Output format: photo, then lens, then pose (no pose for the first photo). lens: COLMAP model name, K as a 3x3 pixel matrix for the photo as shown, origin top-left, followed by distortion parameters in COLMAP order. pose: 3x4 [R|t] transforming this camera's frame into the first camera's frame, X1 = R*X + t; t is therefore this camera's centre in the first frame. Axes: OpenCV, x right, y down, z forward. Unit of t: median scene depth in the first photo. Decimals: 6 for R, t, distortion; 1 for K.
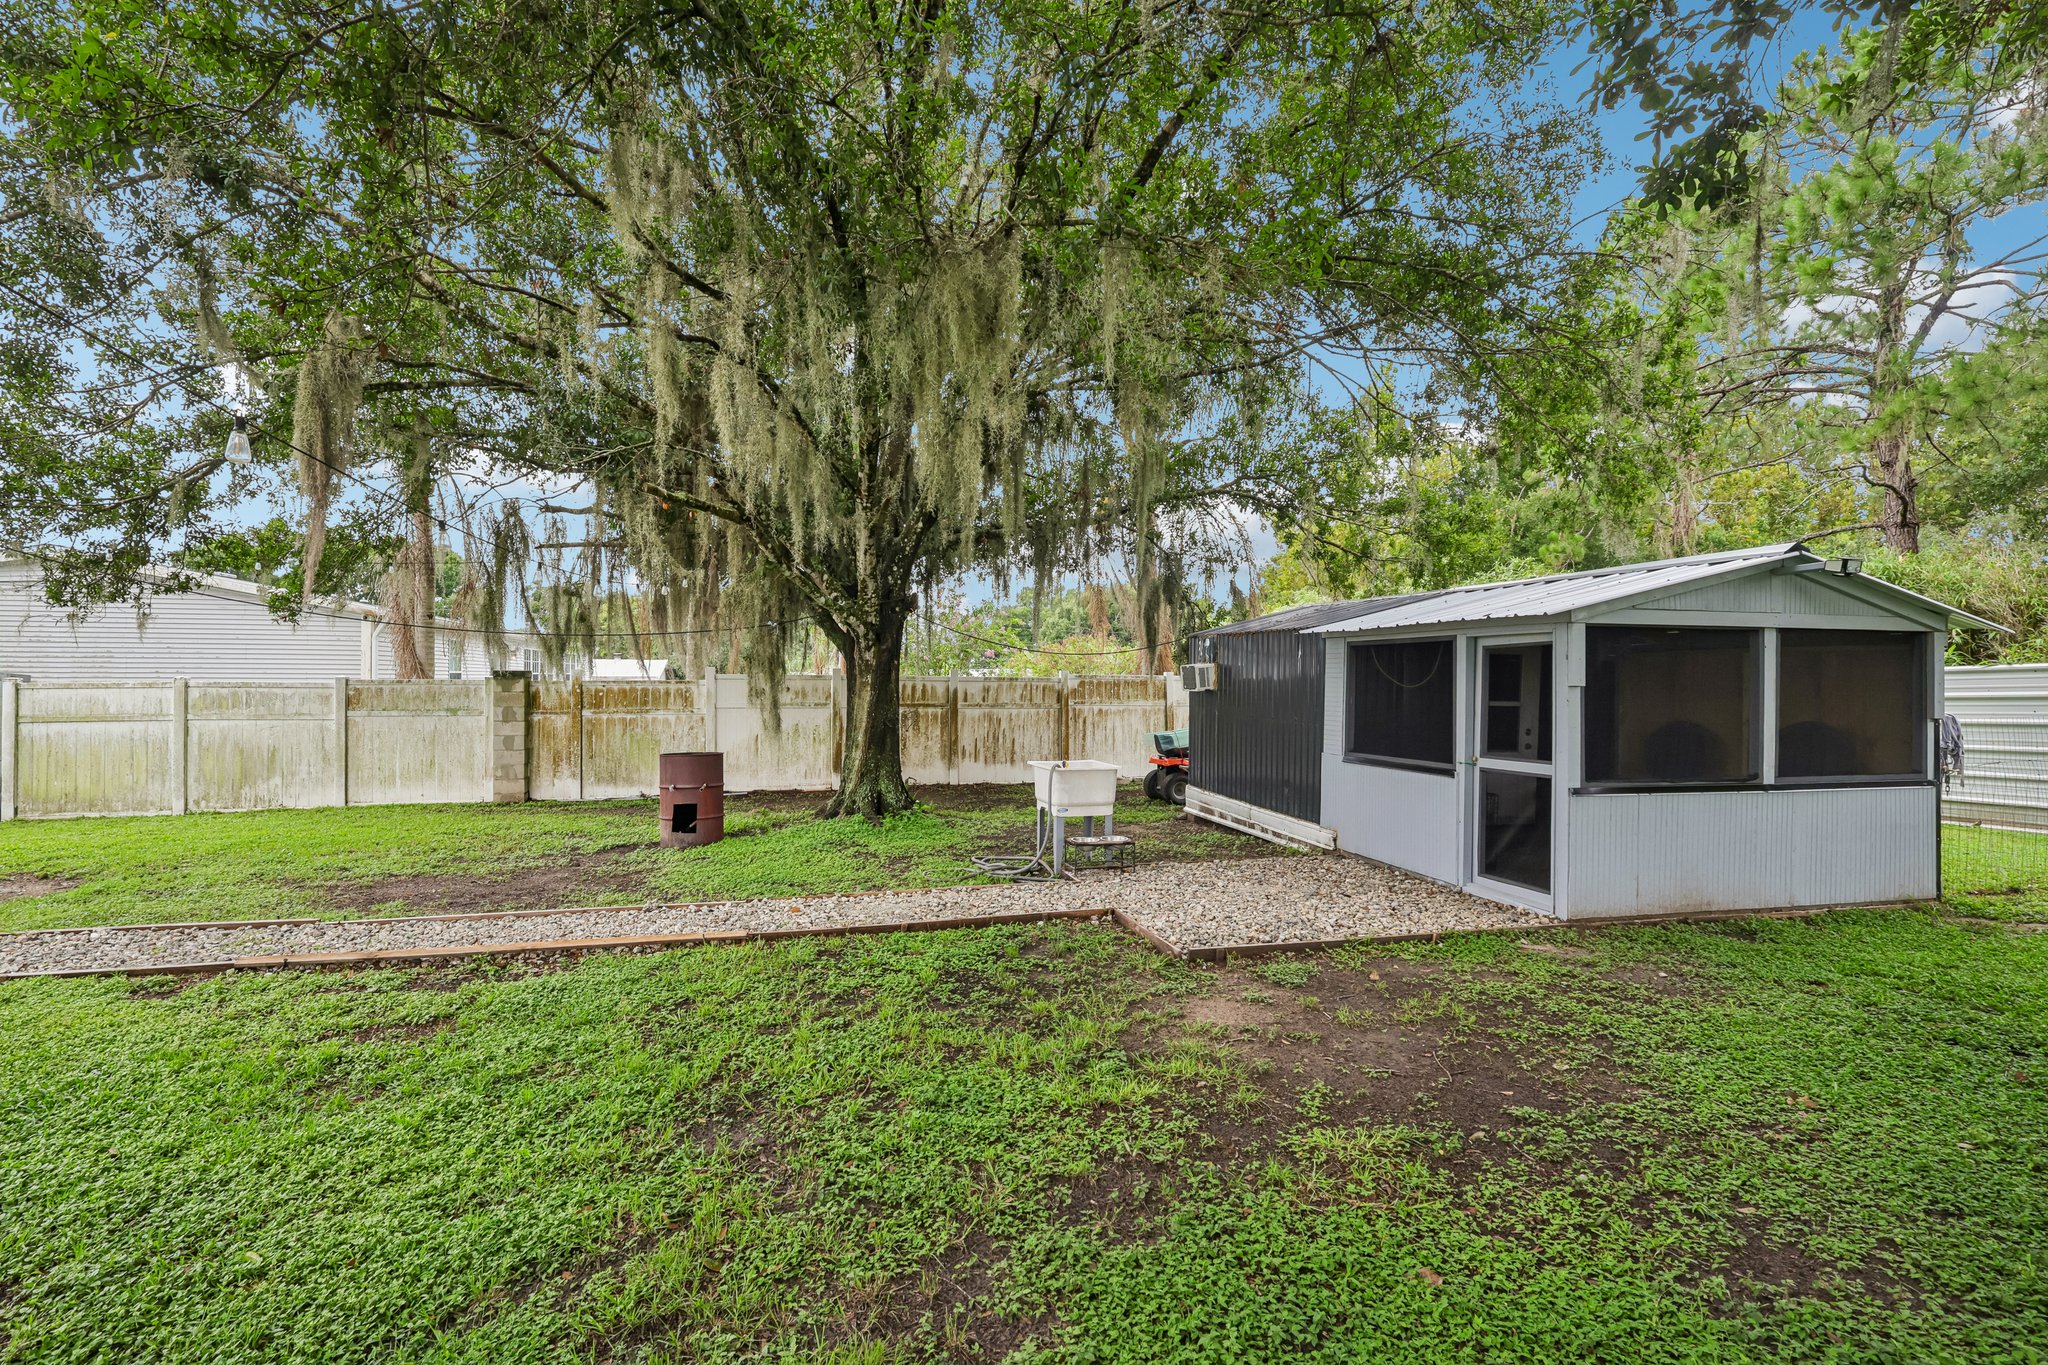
lens RADIAL K [[955.8, 0, 1036.7], [0, 955.8, 683.2], [0, 0, 1]] dist [-0.001750, 0.000174]
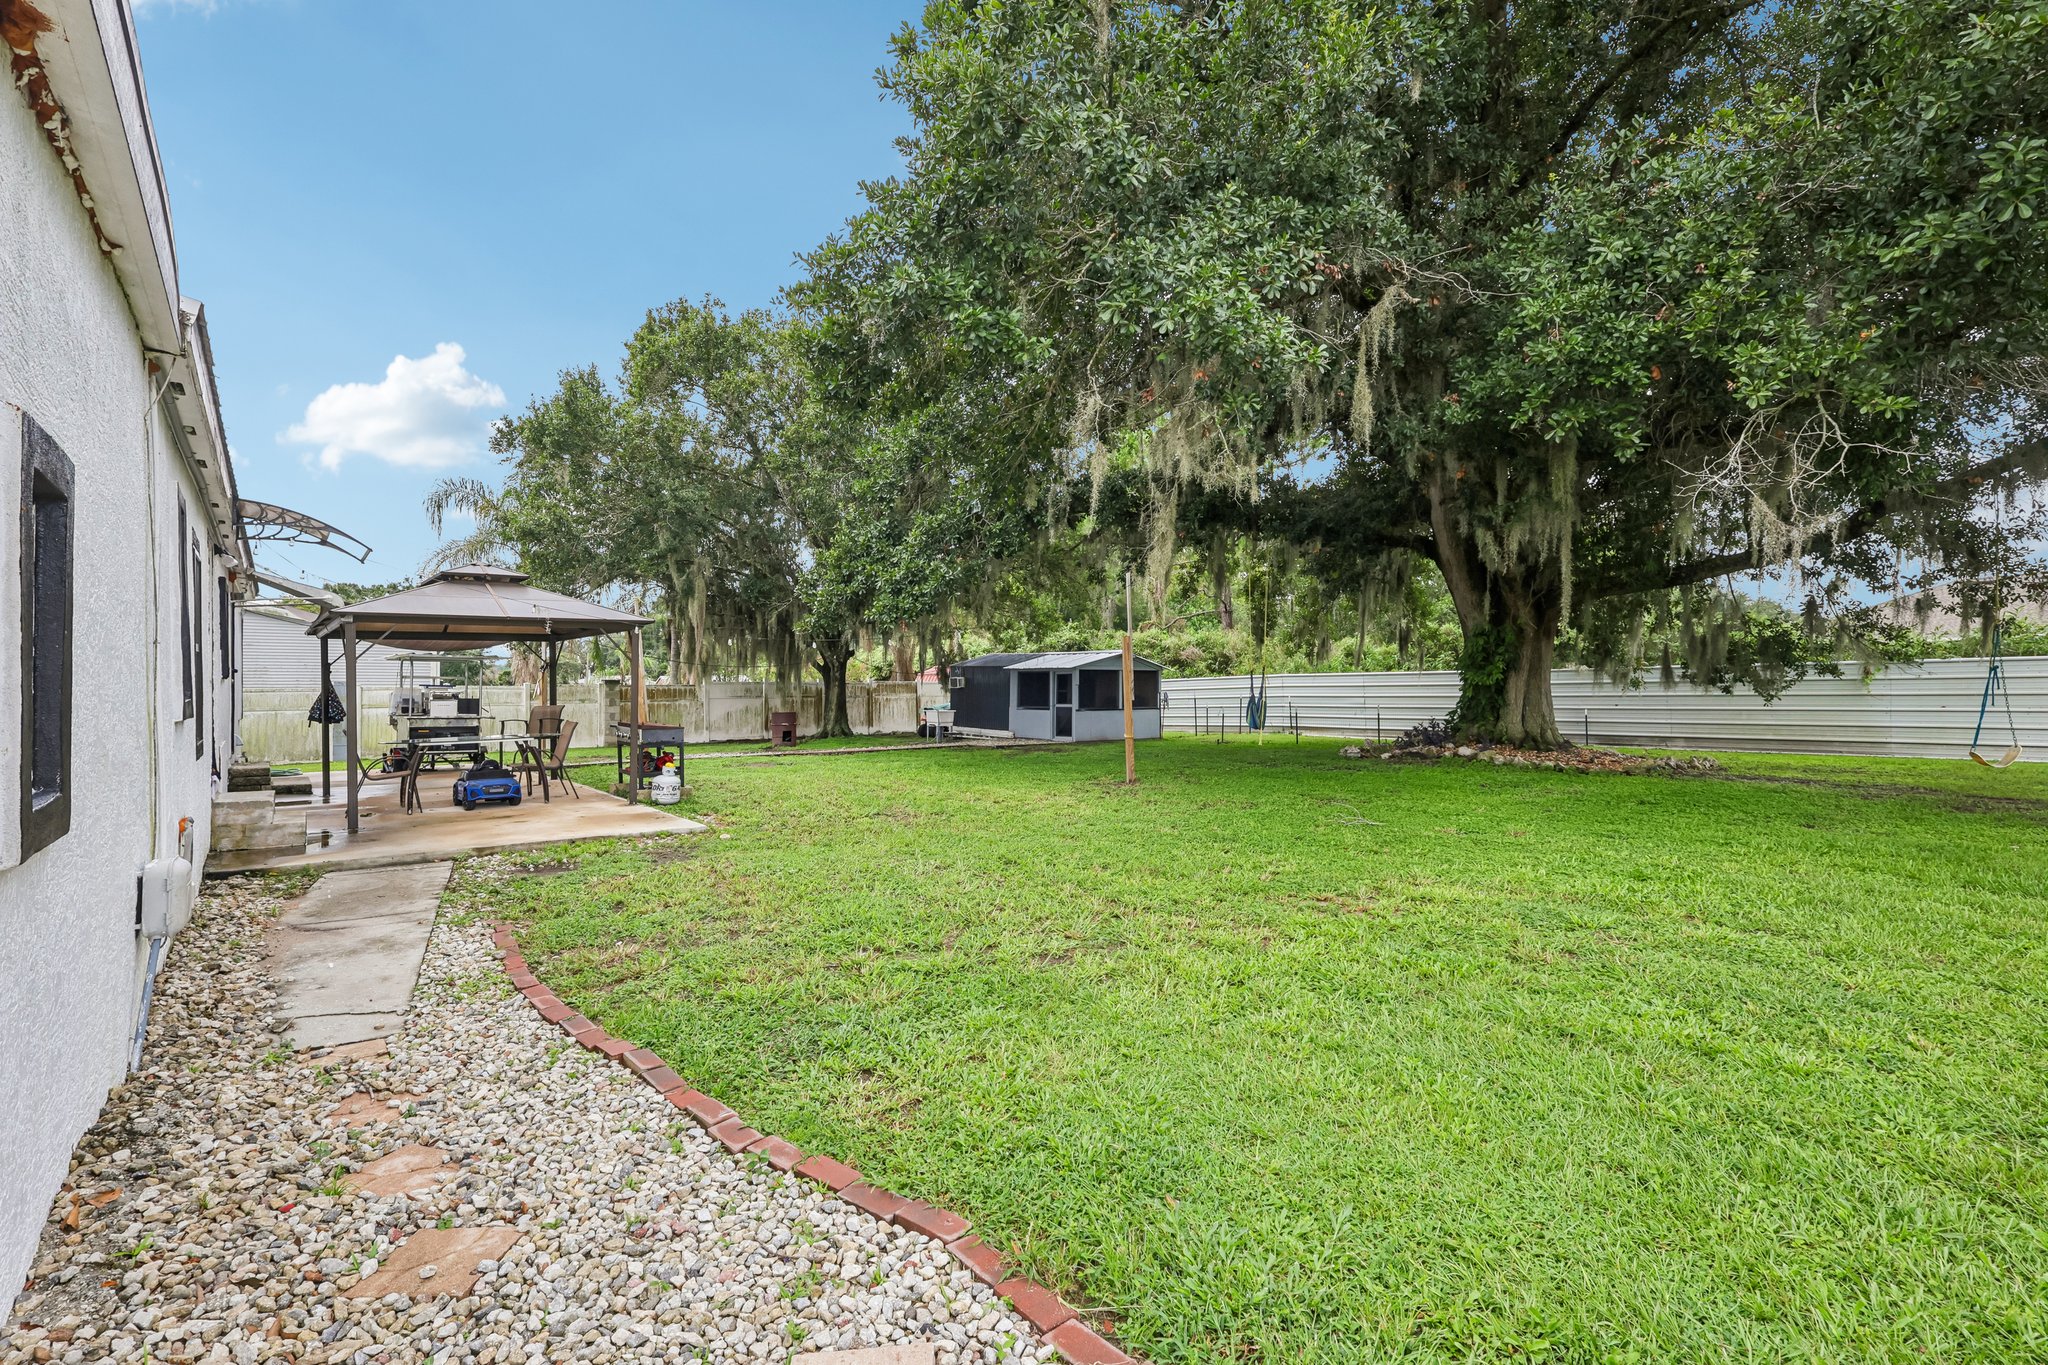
lens RADIAL K [[955.8, 0, 1023.2], [0, 955.8, 688.3], [0, 0, 1]] dist [-0.001750, 0.000174]
pose [[0.932857, -0.006685, 0.360186, -0.868486], [0.006287, 0.999978, 0.002277, 0.008933], [-0.360193, 0.000140, 0.932878, -2.125821]]
